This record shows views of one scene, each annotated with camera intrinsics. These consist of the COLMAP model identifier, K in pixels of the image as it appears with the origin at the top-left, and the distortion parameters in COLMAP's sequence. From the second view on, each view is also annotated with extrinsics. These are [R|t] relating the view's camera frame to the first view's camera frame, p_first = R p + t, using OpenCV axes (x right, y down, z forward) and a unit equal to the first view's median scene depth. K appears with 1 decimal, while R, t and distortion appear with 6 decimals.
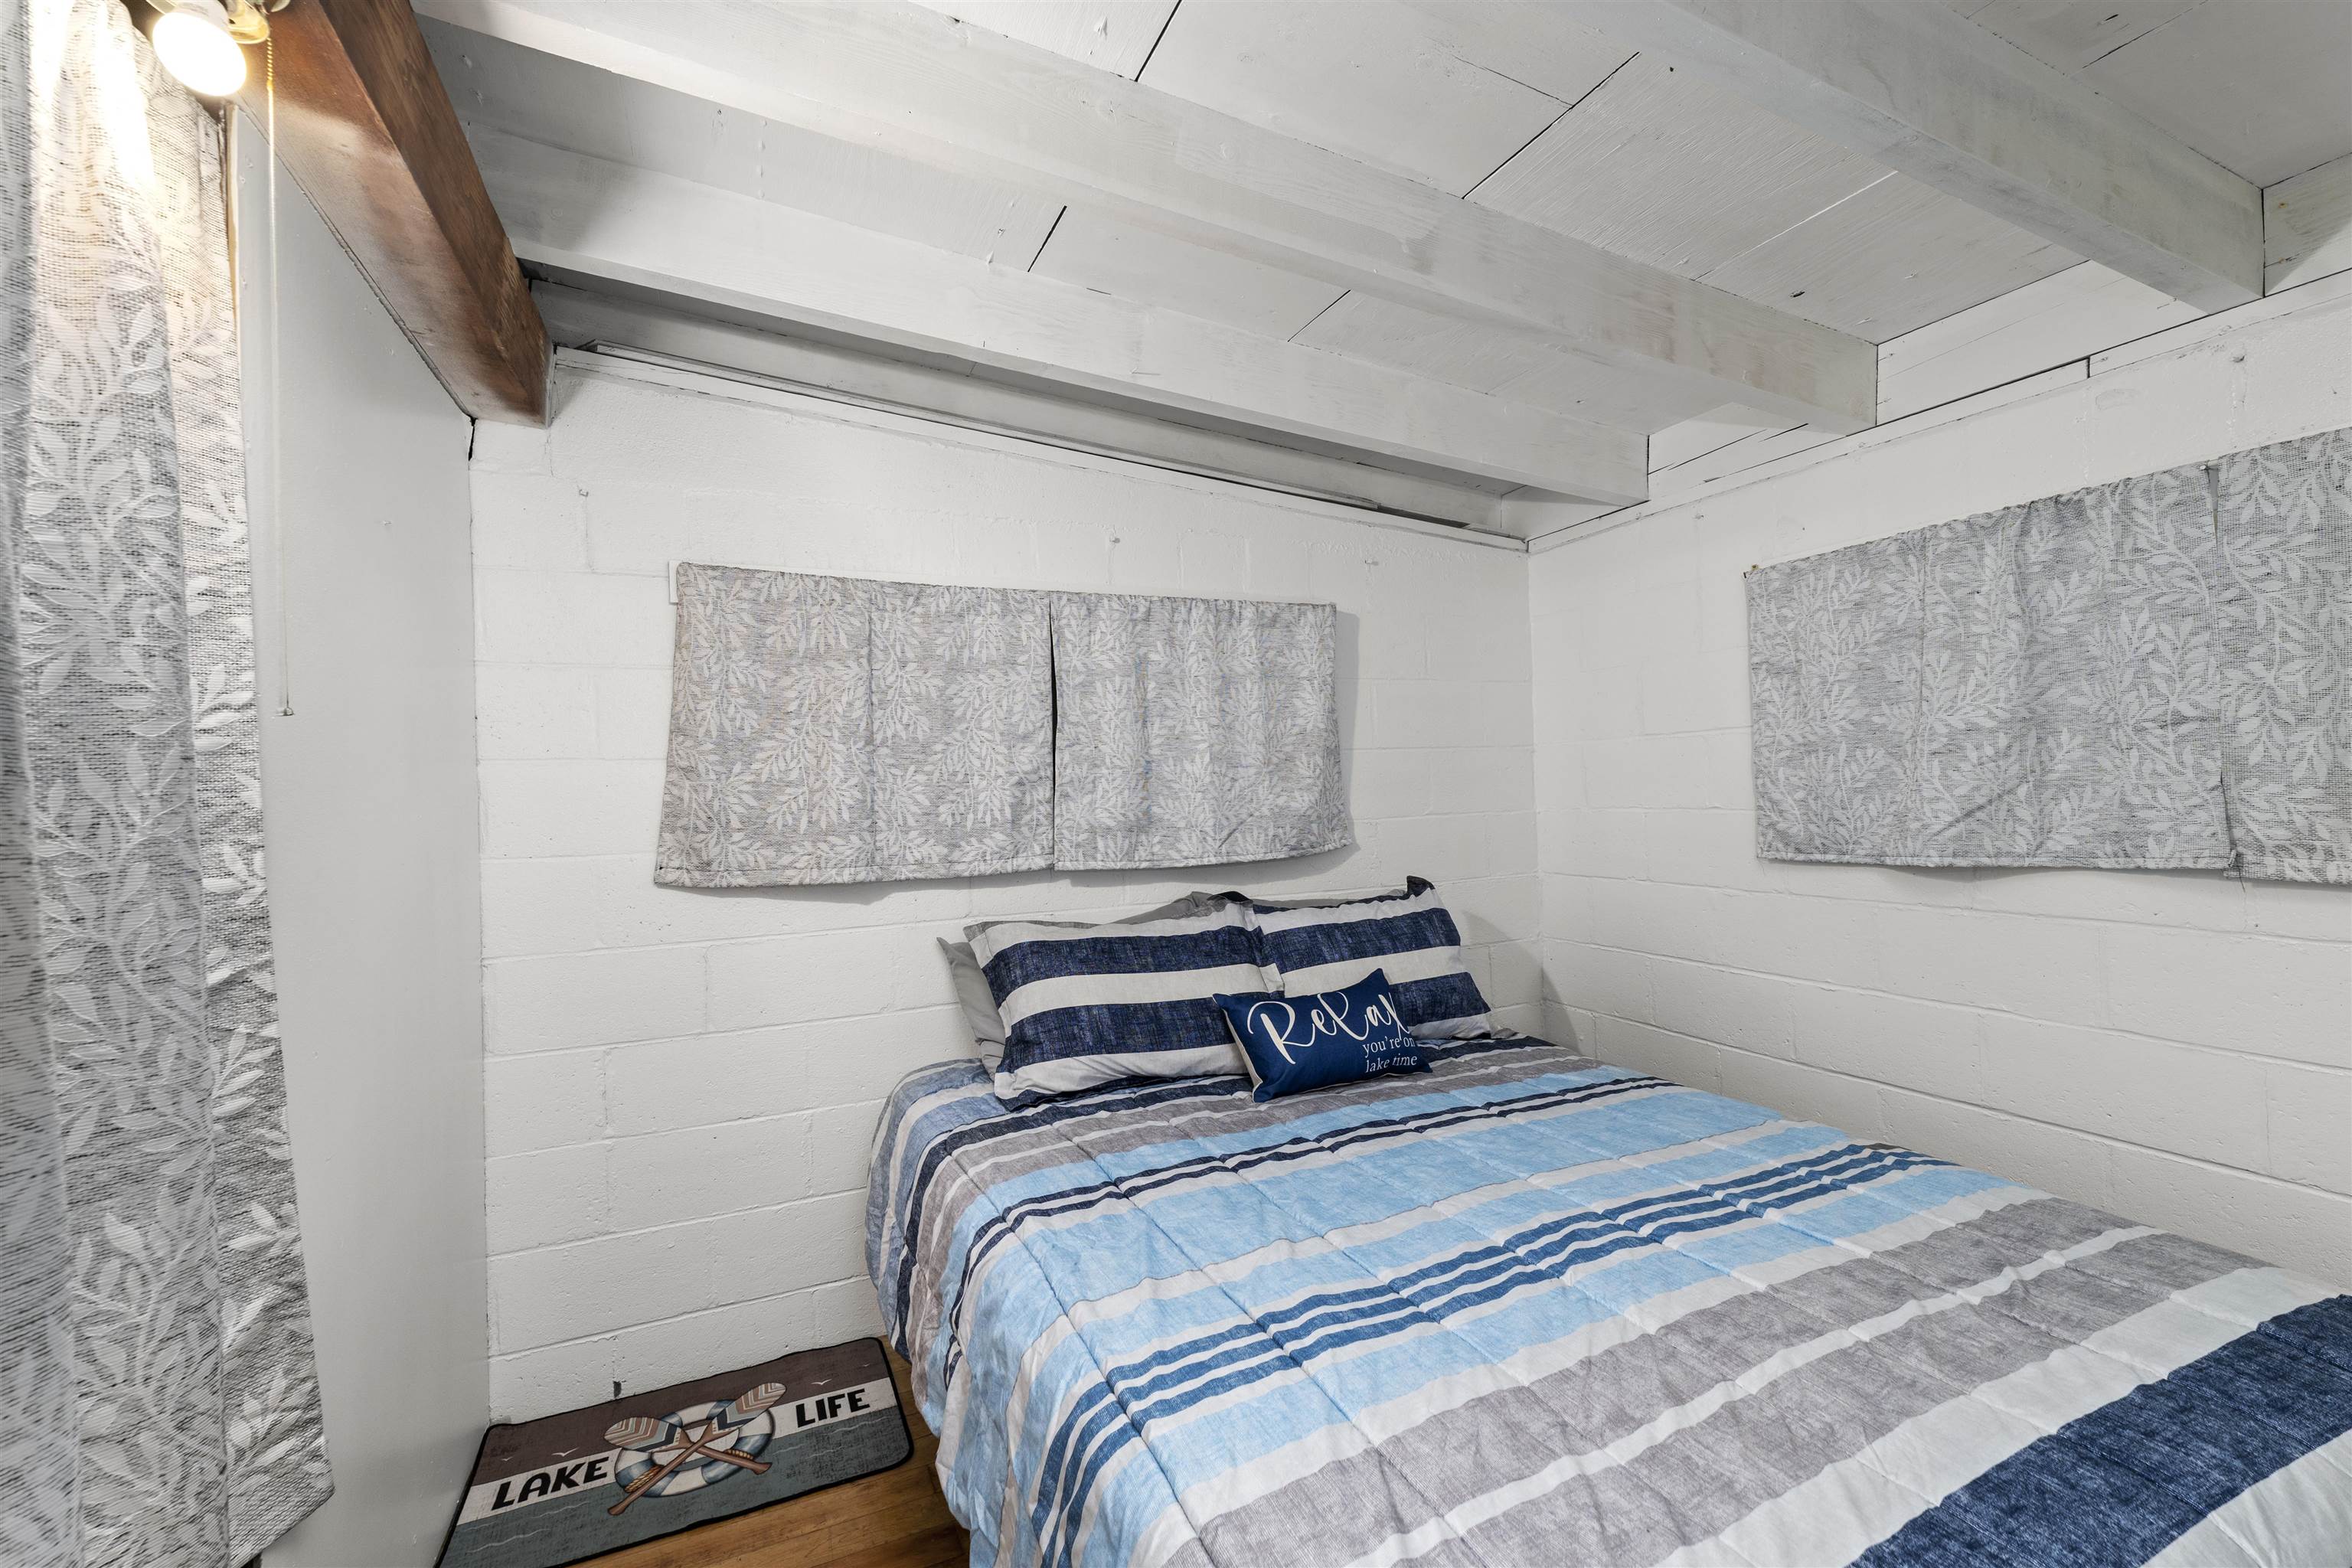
lens RADIAL K [[979.8, 0, 1189.1], [0, 979.8, 784.1], [0, 0, 1]] dist [0.004886, -0.000018]
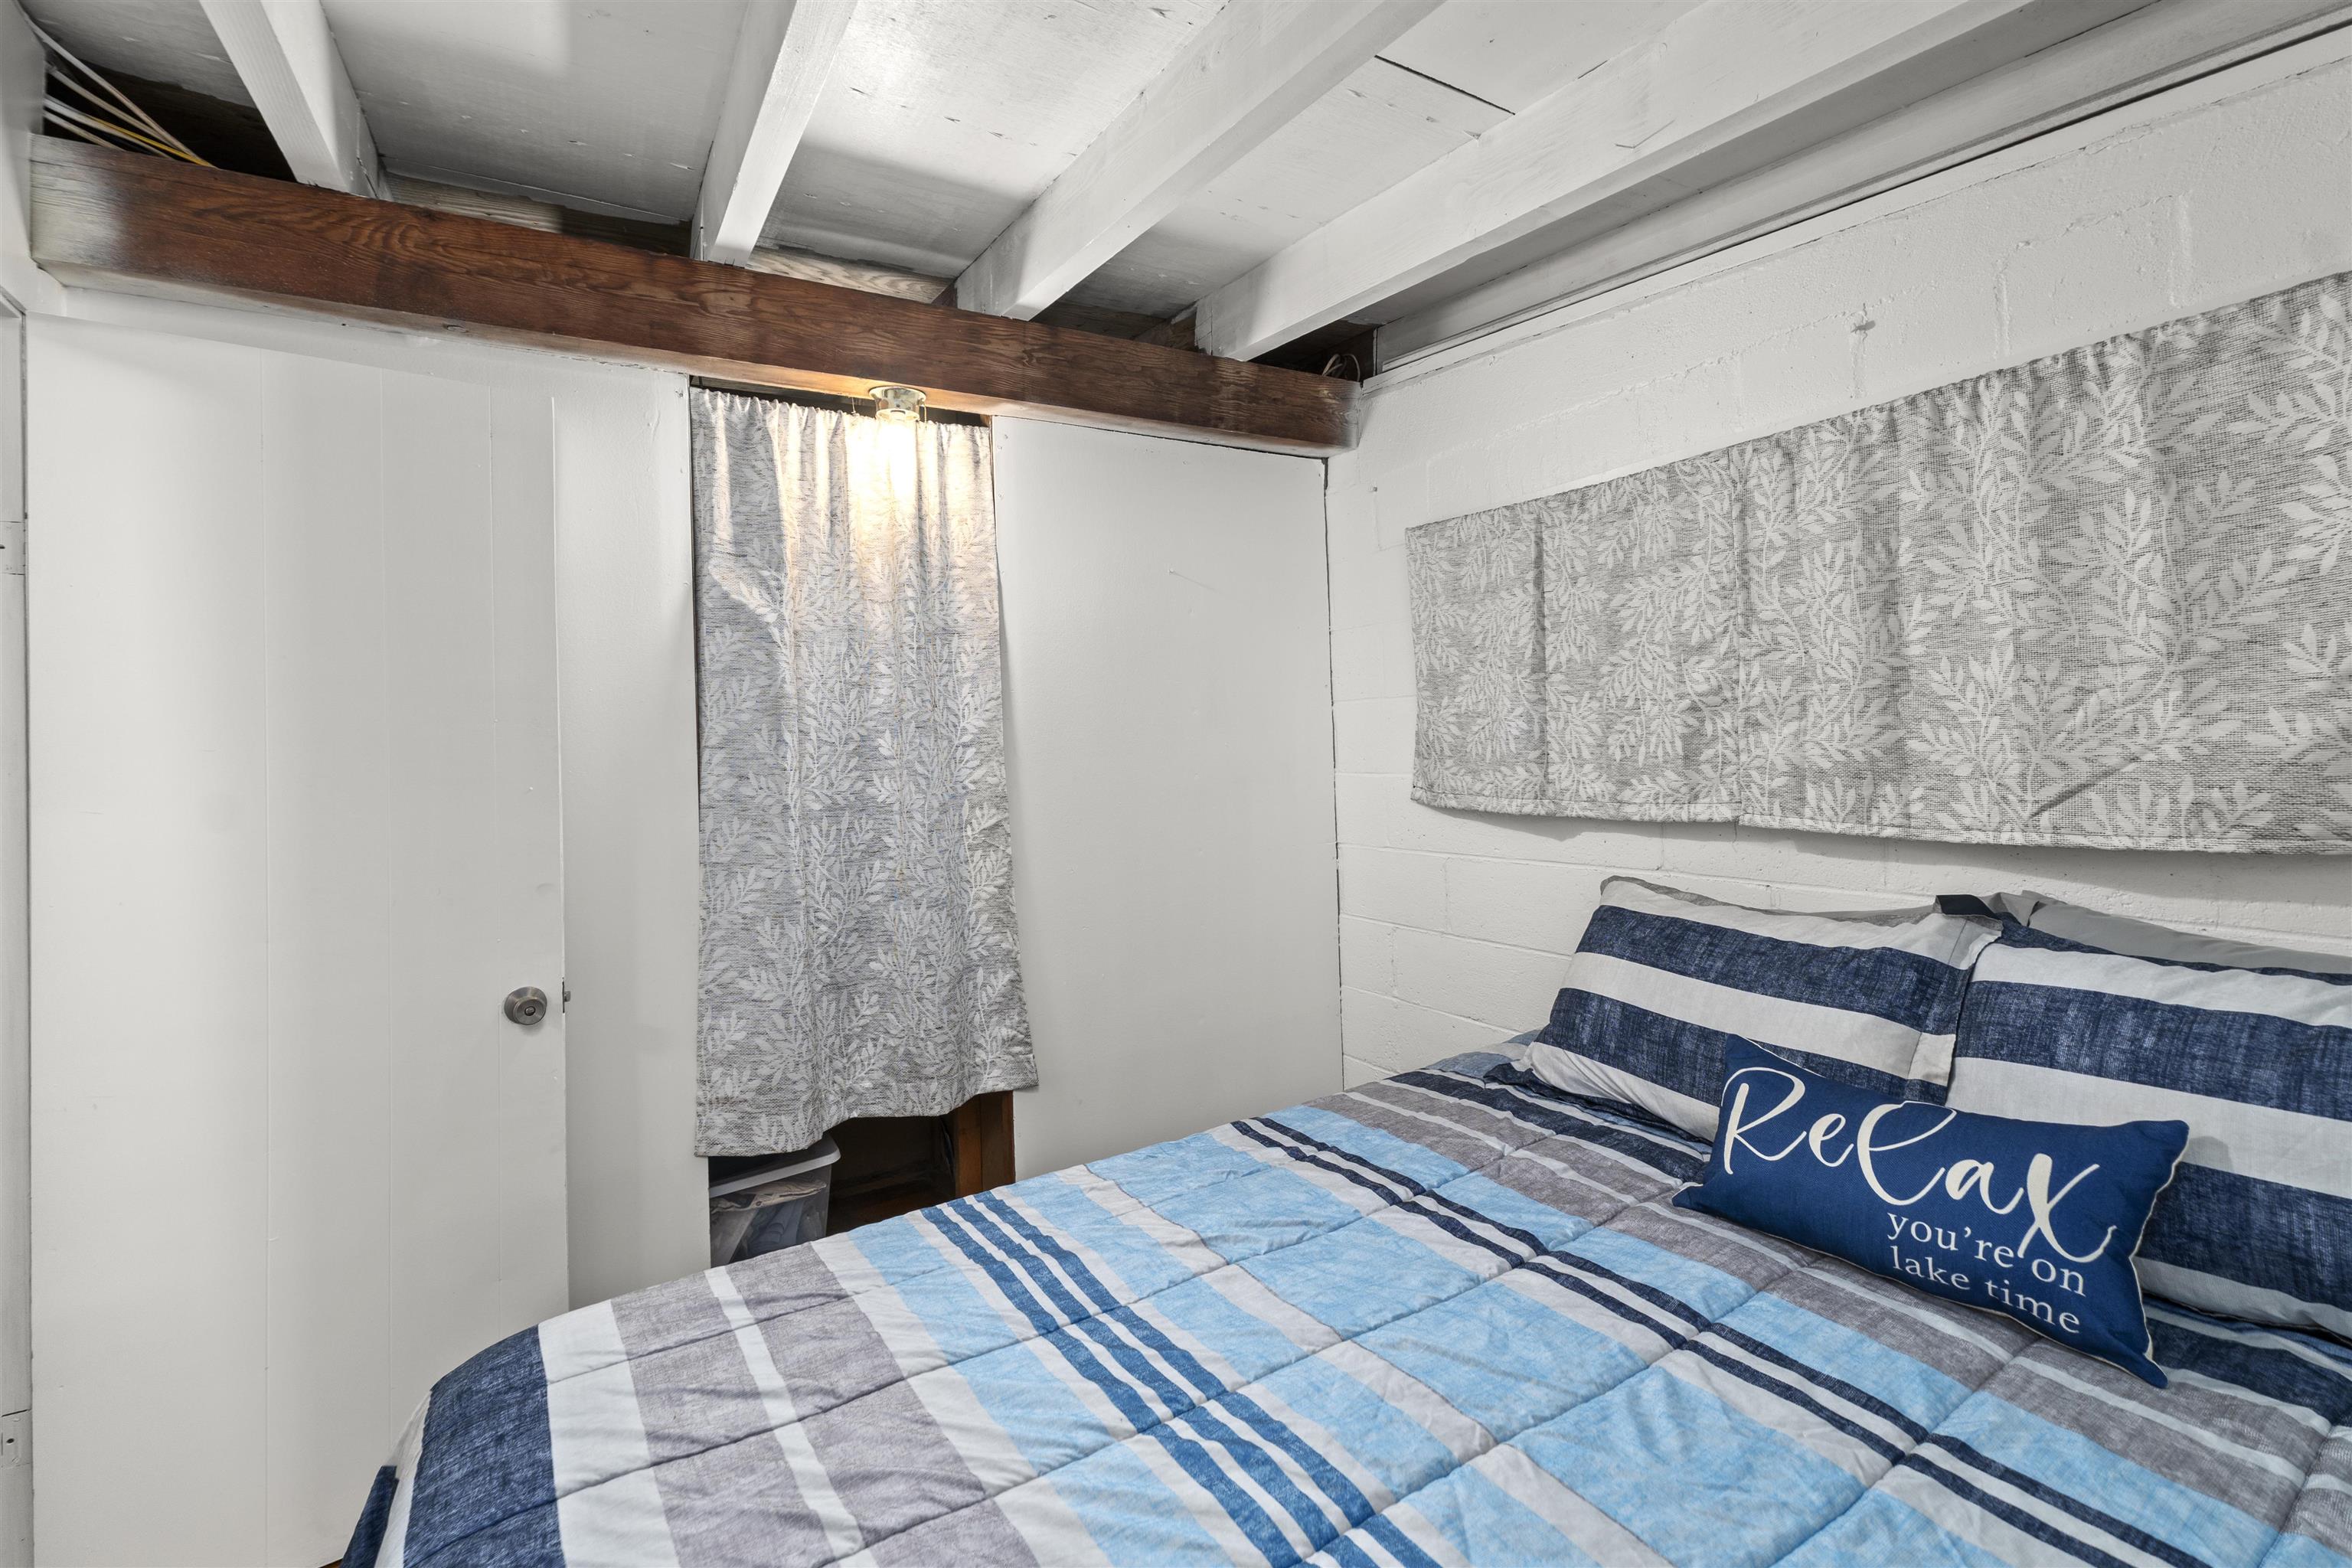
lens RADIAL K [[1043.3, 0, 1208.8], [0, 1043.3, 727.0], [0, 0, 1]] dist [0.001825, 0.000424]
pose [[0.130172, 0.007735, -0.991461, 0.646694], [0.038944, 0.999158, 0.012908, -0.012723], [0.990726, -0.040292, 0.129761, 0.552052]]
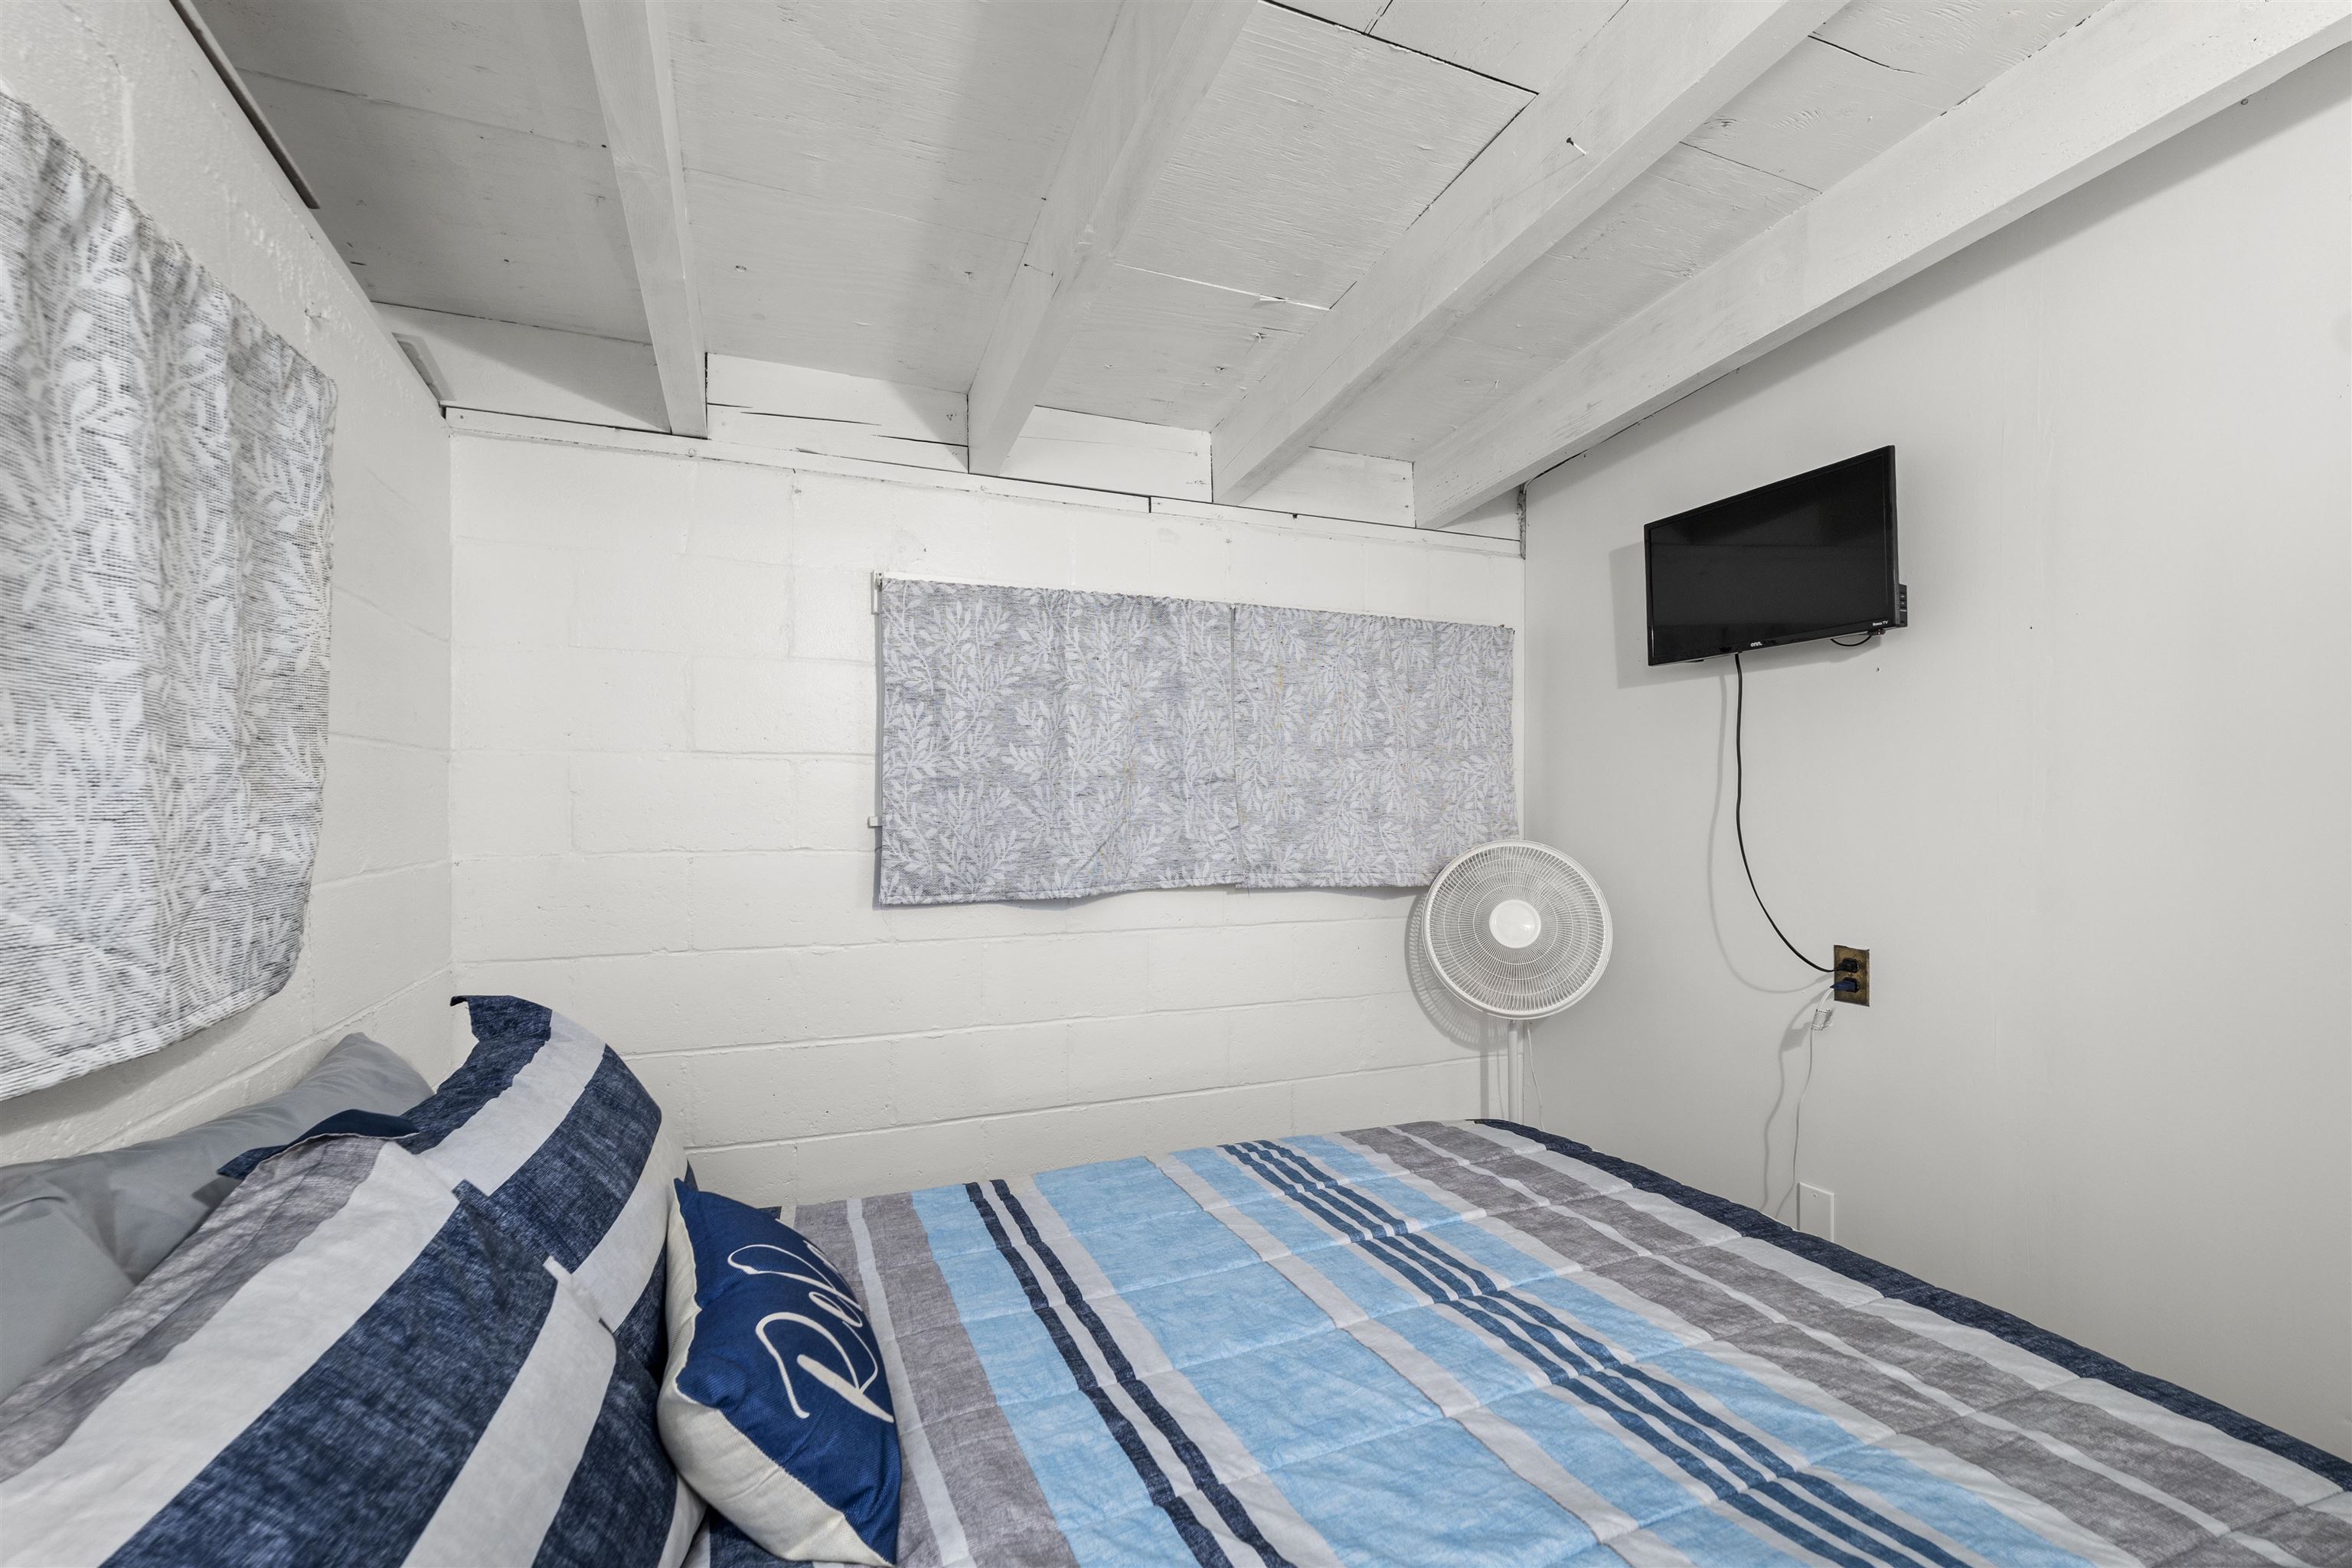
lens RADIAL K [[979.8, 0, 1183.6], [0, 979.8, 802.2], [0, 0, 1]] dist [0.004886, -0.000018]
pose [[0.052854, 0.033157, 0.998052, -0.319966], [-0.008942, 0.999424, -0.032729, 0.011134], [-0.998562, -0.007194, 0.053120, 0.770162]]
